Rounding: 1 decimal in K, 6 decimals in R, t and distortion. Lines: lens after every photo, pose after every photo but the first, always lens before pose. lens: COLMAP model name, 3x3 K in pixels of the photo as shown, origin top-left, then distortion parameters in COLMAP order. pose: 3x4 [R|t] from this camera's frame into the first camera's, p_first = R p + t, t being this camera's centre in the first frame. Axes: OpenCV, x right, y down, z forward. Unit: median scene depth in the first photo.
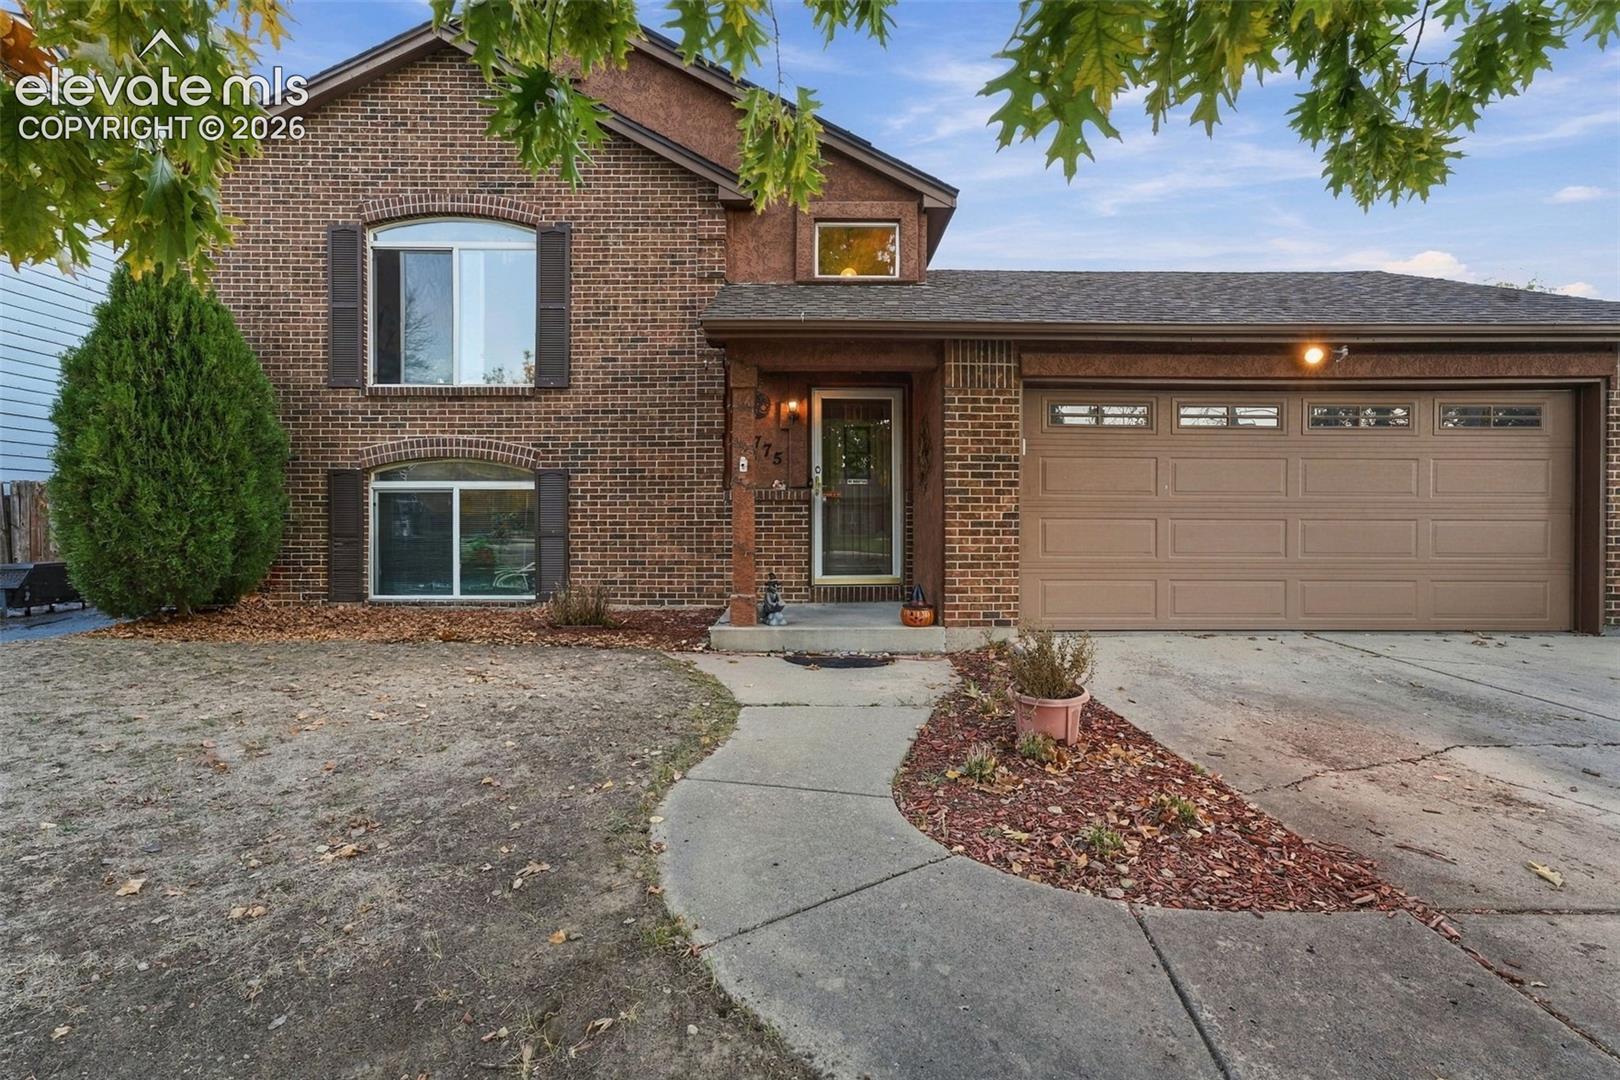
lens RADIAL K [[637.1, 0, 825.5], [0, 637.1, 523.2], [0, 0, 1]] dist [-0.022141, 0.016930]
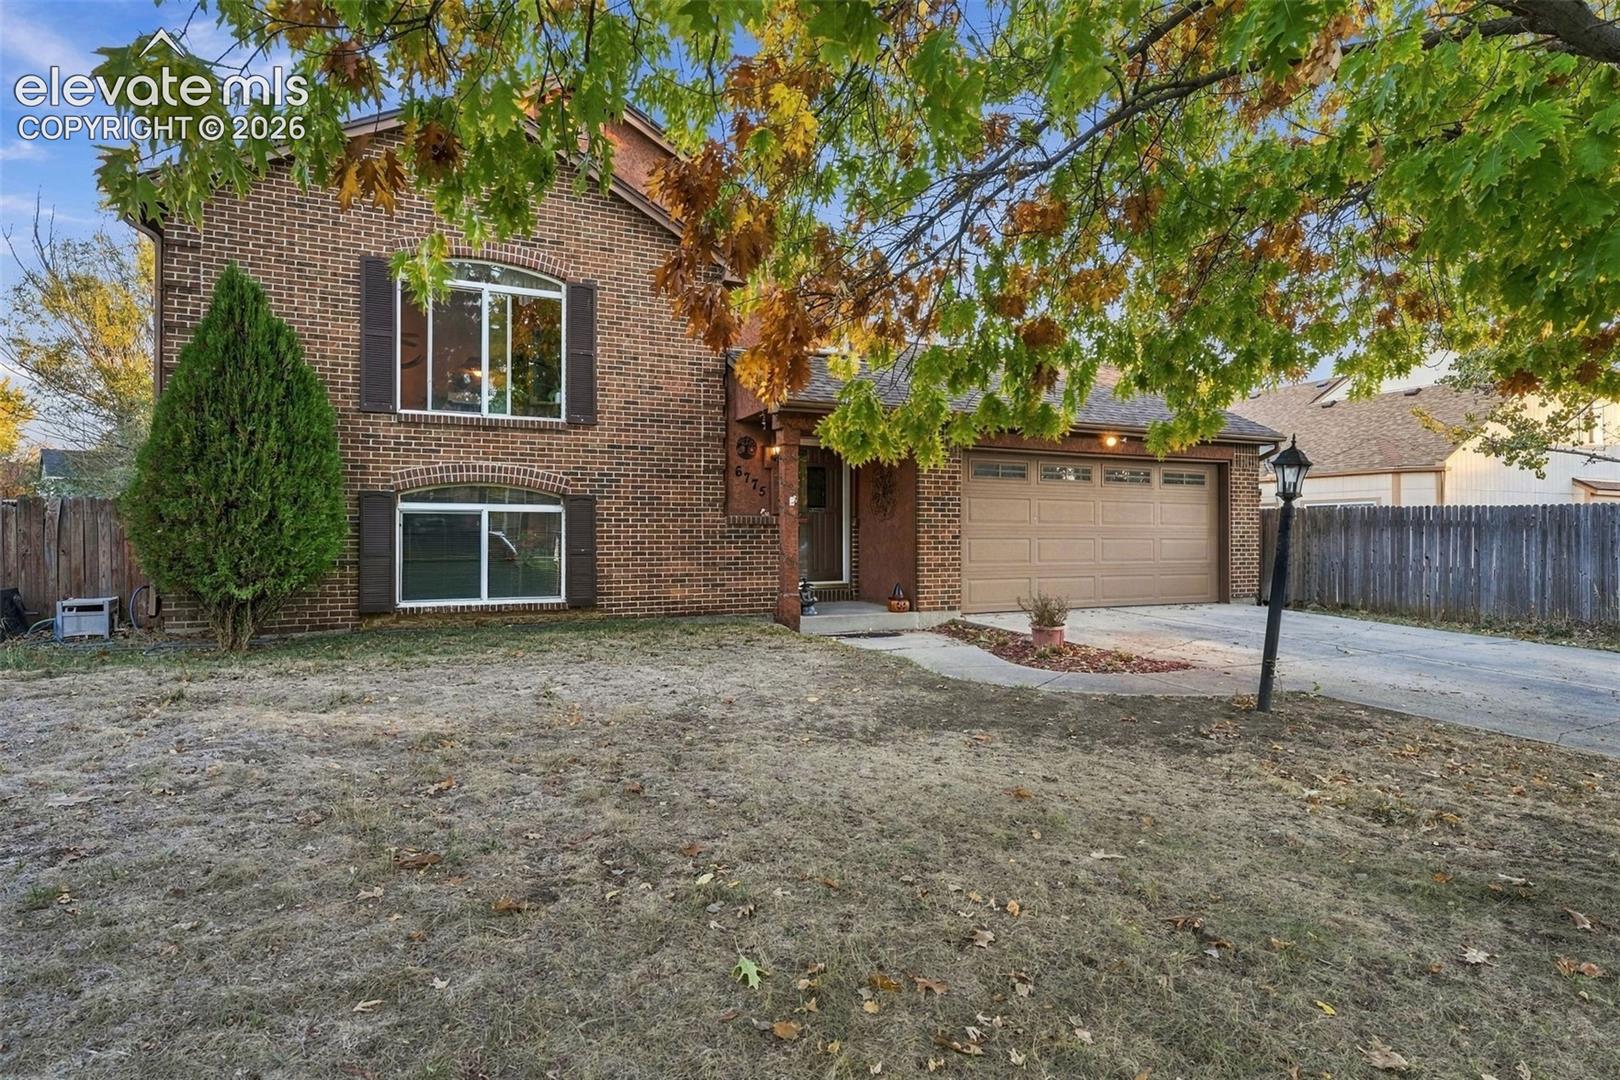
lens RADIAL K [[854.1, 0, 806.8], [0, 854.1, 535.8], [0, 0, 1]] dist [-0.005502, -0.000218]
pose [[0.911664, 0.001642, 0.410934, -0.690968], [0.001938, 0.999964, -0.008294, 0.001179], [-0.410932, 0.008358, 0.911628, -0.563893]]
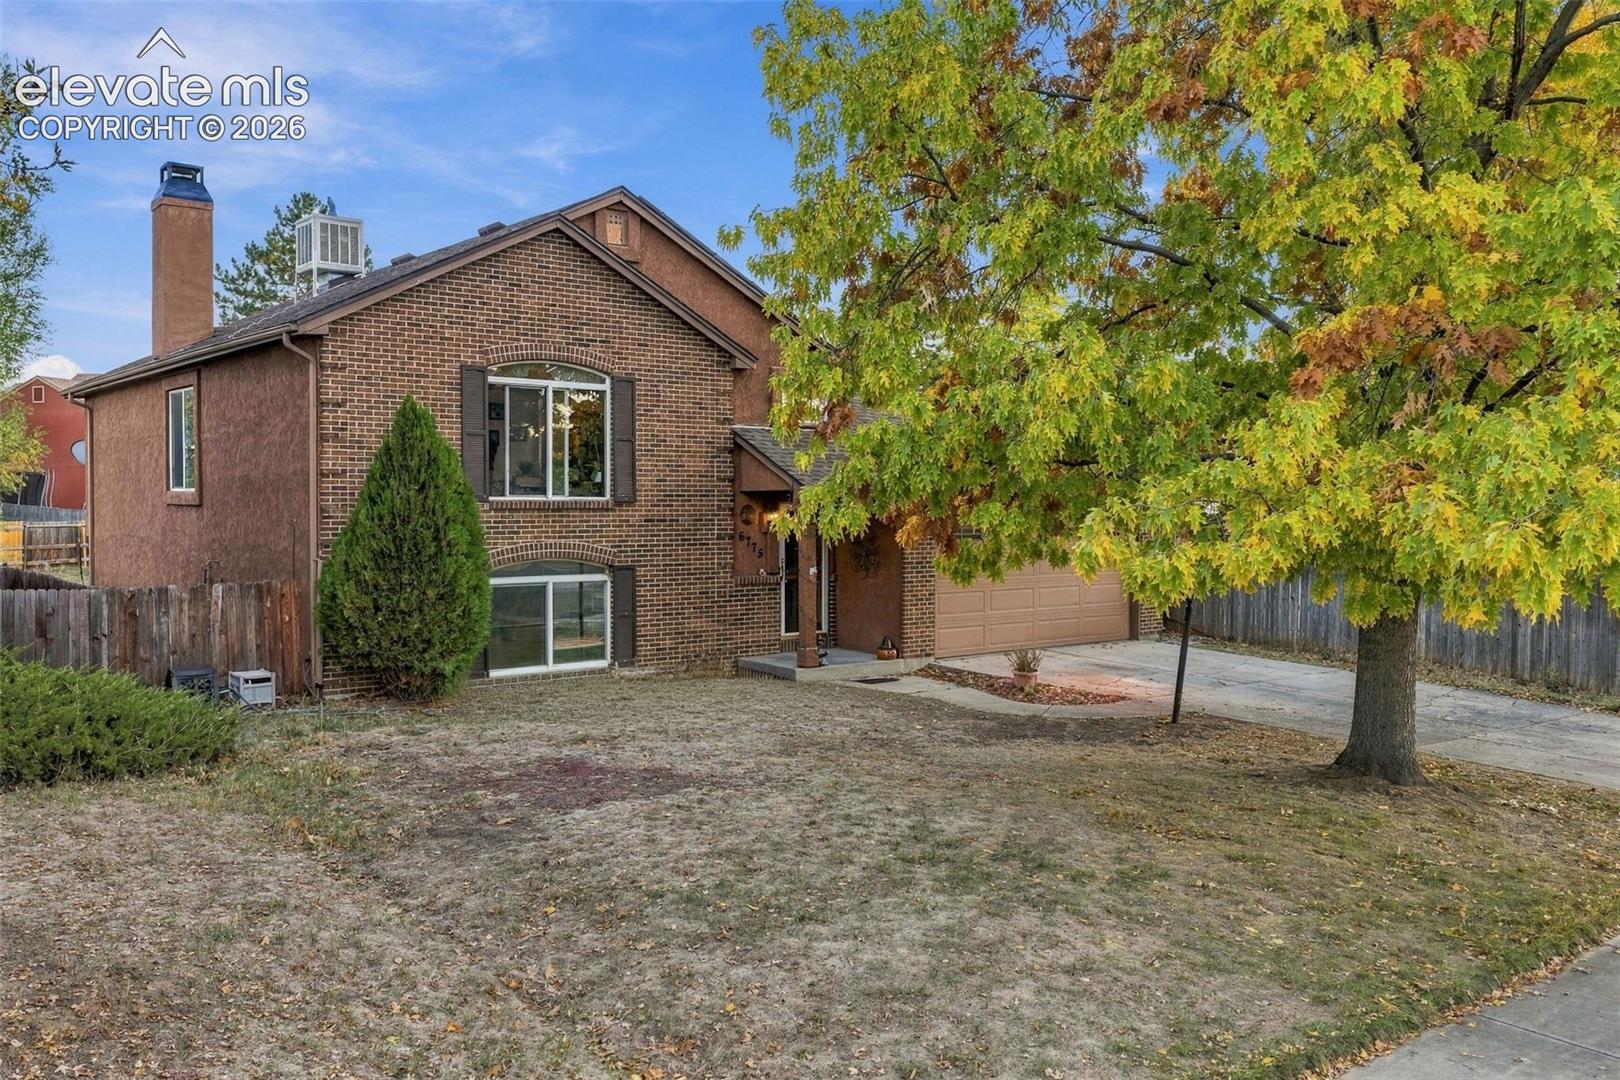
lens RADIAL K [[1366.2, 0, 810.0], [0, 1366.2, 540.0], [0, 0, 1]] dist [-0.006085, 0.003530]
pose [[0.782175, -0.015528, 0.622866, -1.868609], [0.001595, 0.999736, 0.022920, -0.199353], [-0.623057, -0.016934, 0.781993, -1.409815]]
